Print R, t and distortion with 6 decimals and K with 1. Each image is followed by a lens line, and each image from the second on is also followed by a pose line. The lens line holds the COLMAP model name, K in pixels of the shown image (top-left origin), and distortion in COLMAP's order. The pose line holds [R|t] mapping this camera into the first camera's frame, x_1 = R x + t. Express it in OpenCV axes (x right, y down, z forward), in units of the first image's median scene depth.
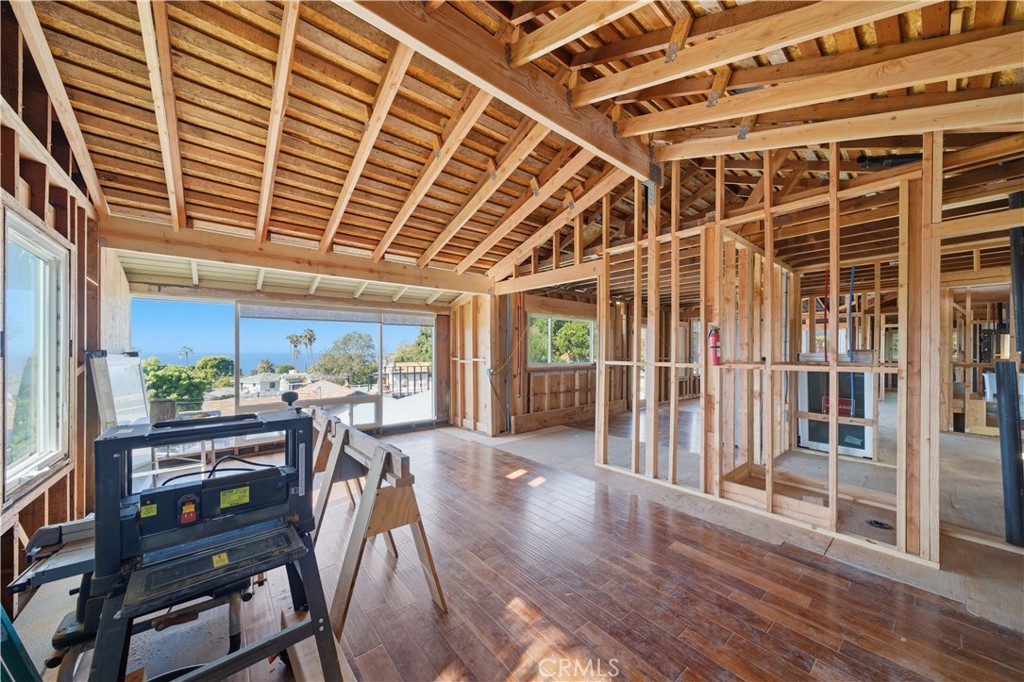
lens RADIAL K [[356.7, 0, 503.3], [0, 356.7, 342.5], [0, 0, 1]] dist [-0.004117, 0.001191]
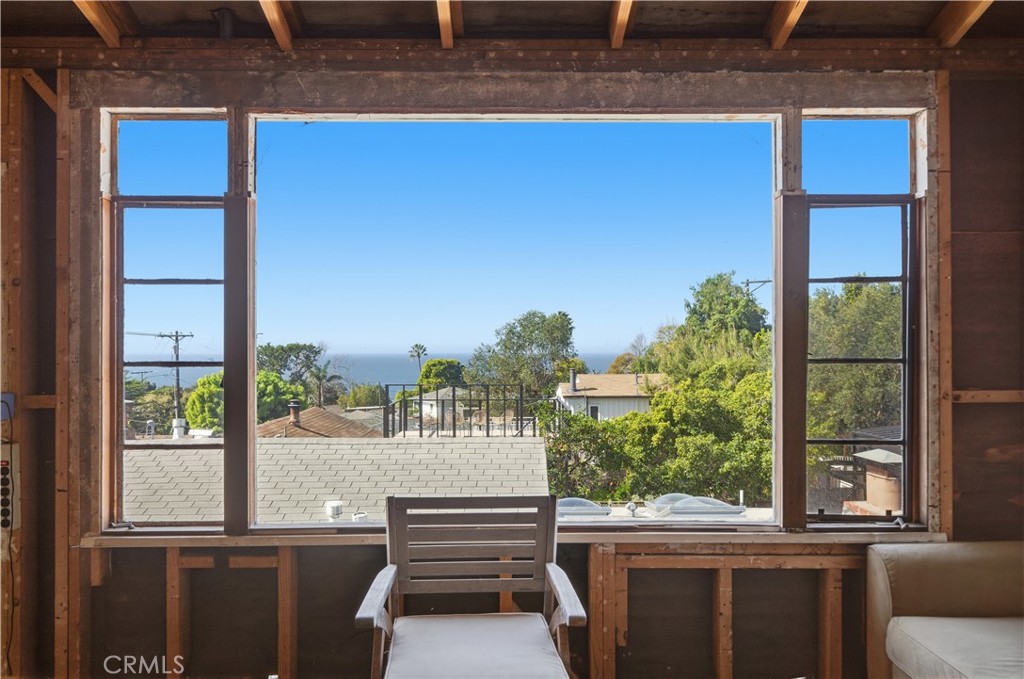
lens RADIAL K [[702.7, 0, 502.3], [0, 702.7, 348.9], [0, 0, 1]] dist [-0.012936, 0.001163]
pose [[0.789973, -0.005482, -0.613118, 0.279232], [0.019934, 0.999661, 0.016746, 0.007554], [0.612818, -0.025451, 0.789814, 0.290382]]
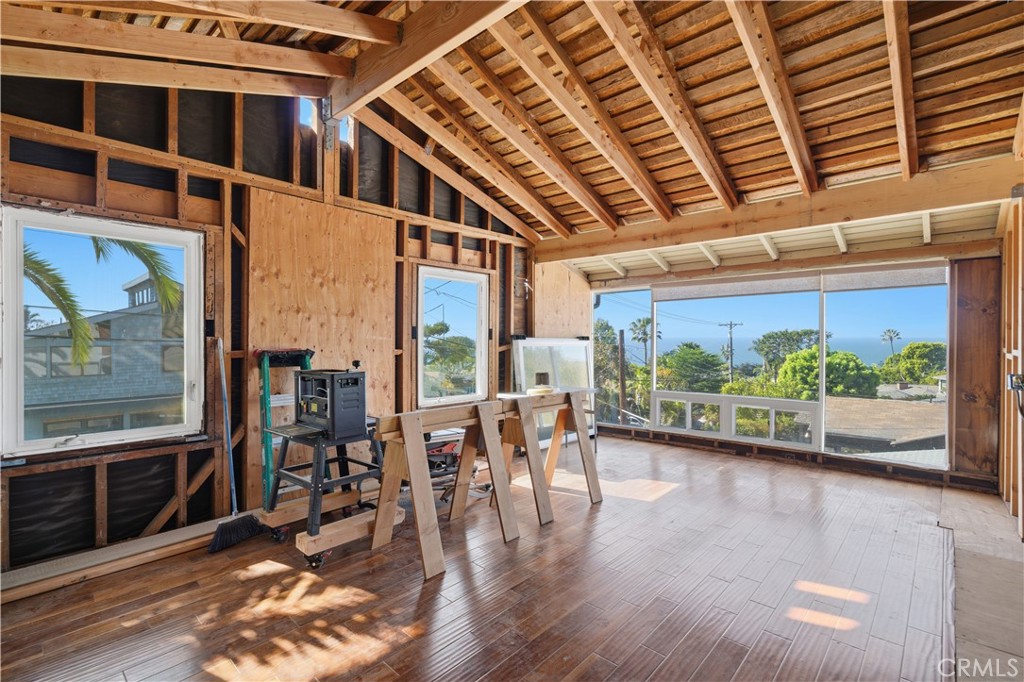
lens RADIAL K [[467.4, 0, 511.4], [0, 467.4, 346.3], [0, 0, 1]] dist [0.002360, -0.000096]
pose [[0.149599, 0.019309, -0.988558, 0.076280], [0.028456, 0.999311, 0.023826, 0.001834], [0.988337, -0.031695, 0.148947, 0.061708]]
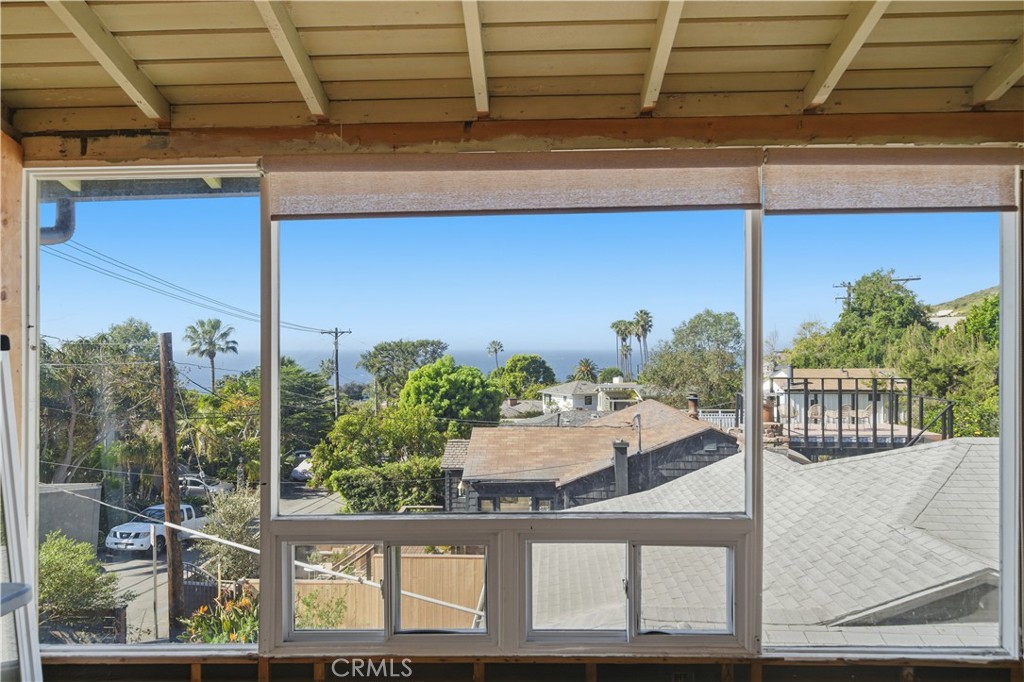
lens RADIAL K [[639.9, 0, 524.4], [0, 639.9, 350.0], [0, 0, 1]] dist [0.016849, -0.002376]
pose [[0.772770, -0.000452, -0.634686, -0.036286], [0.019550, 0.999542, 0.023091, 0.004784], [0.634385, -0.030252, 0.772425, 0.109280]]
